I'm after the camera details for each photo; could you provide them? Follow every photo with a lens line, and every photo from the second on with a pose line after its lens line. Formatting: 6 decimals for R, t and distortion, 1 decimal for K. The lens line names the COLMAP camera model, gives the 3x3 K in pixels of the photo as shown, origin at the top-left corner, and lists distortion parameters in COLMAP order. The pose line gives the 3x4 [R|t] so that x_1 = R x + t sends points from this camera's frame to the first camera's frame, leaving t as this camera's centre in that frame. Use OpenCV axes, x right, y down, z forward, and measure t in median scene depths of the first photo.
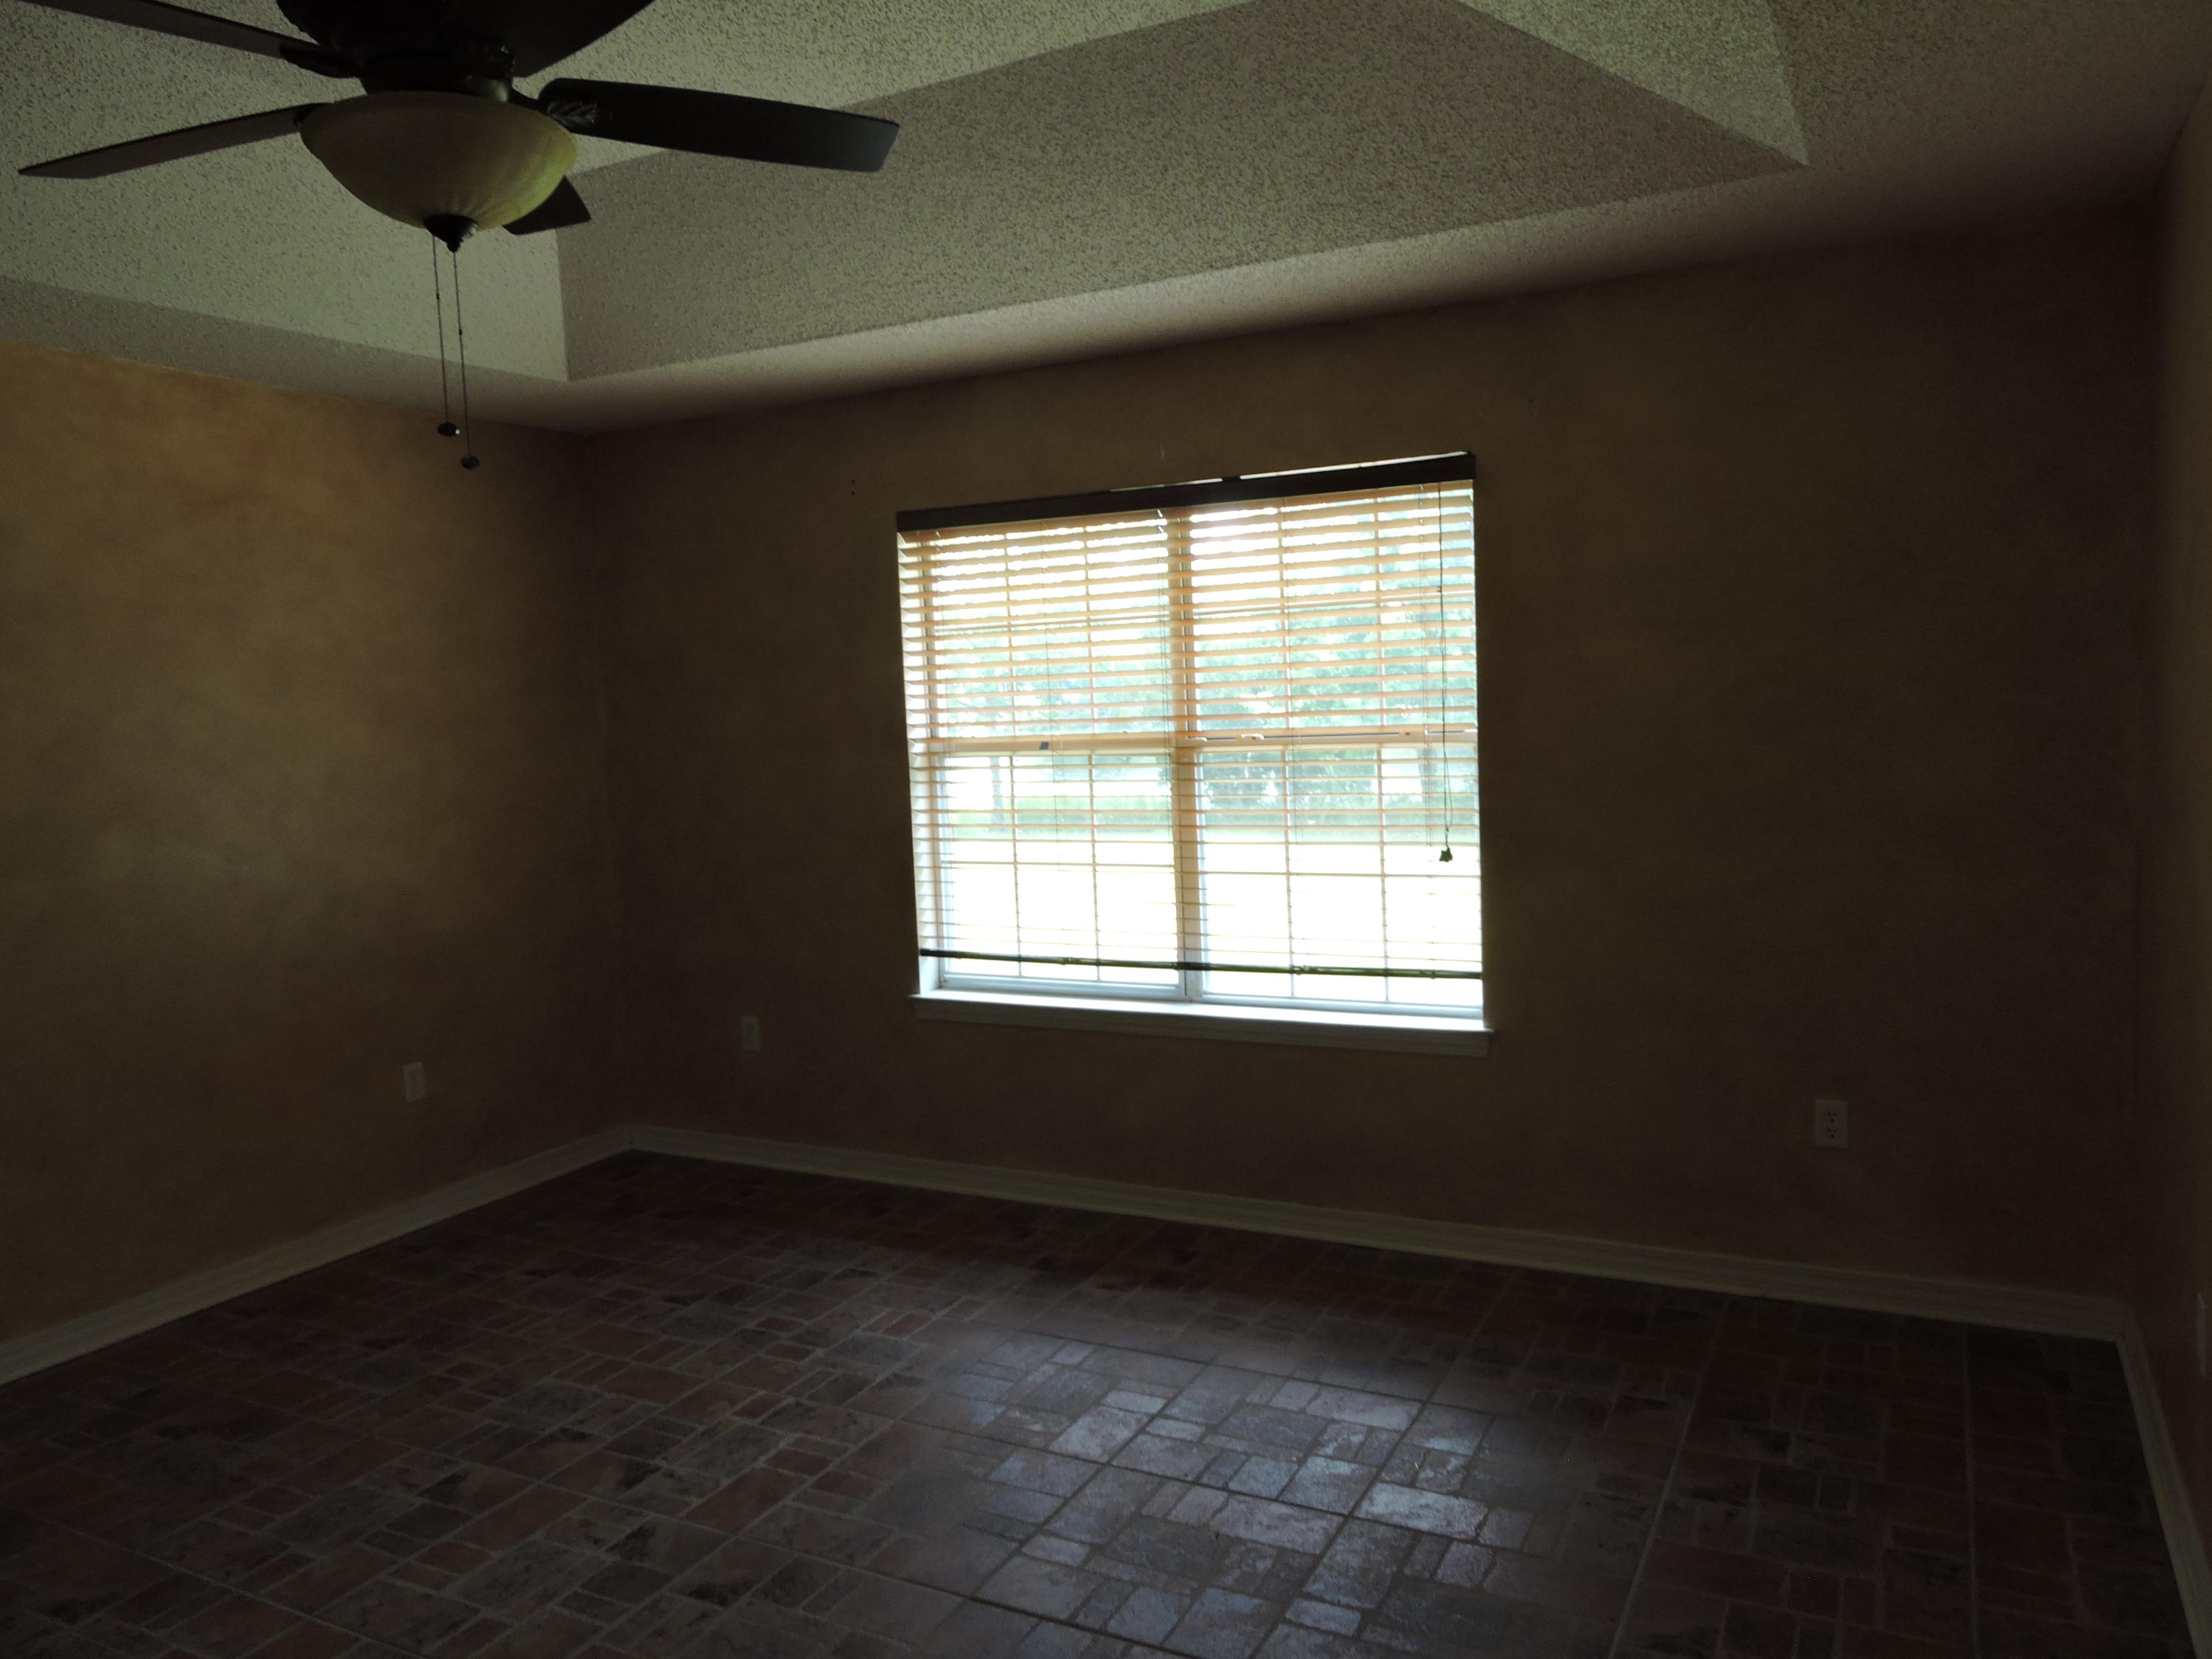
lens RADIAL K [[1584.8, 0, 1114.1], [0, 1584.8, 826.1], [0, 0, 1]] dist [-0.005750, -0.001326]
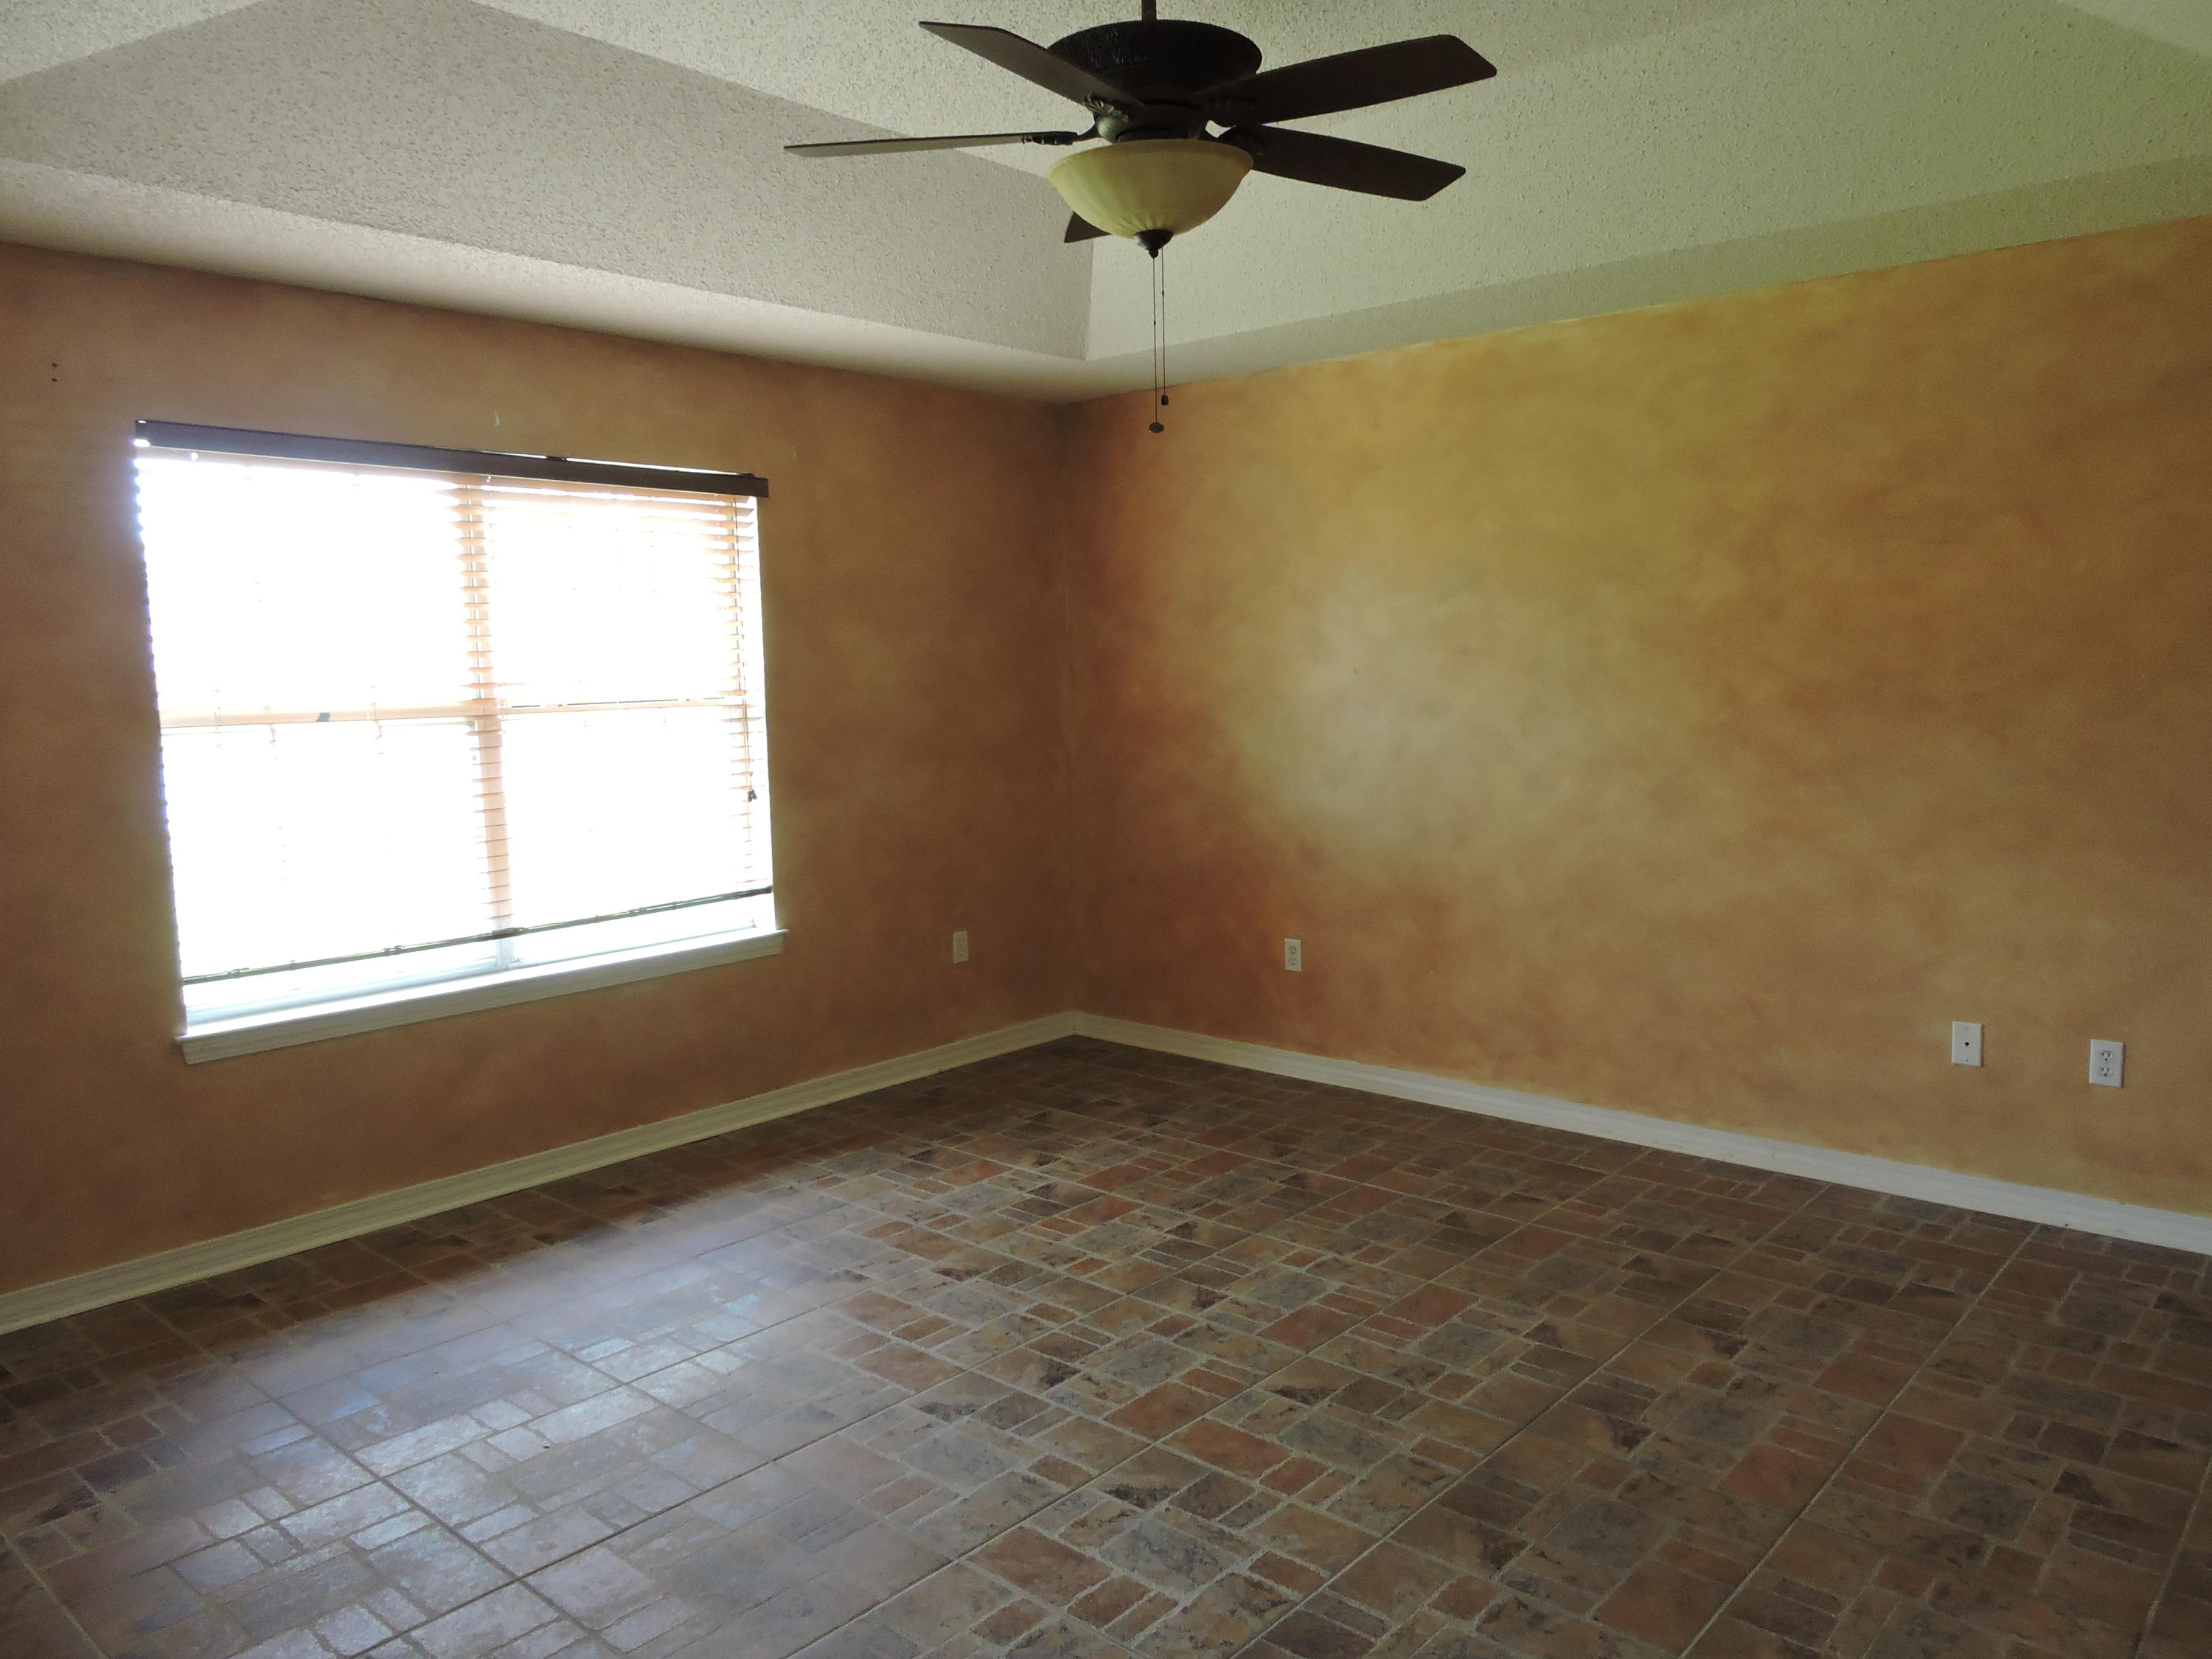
lens RADIAL K [[1584.8, 0, 1114.1], [0, 1584.8, 826.1], [0, 0, 1]] dist [-0.005750, -0.001326]
pose [[0.245292, -0.067475, 0.967098, -0.872526], [0.094075, 0.994524, 0.045528, 0.012009], [-0.964874, 0.079812, 0.250296, 0.395461]]
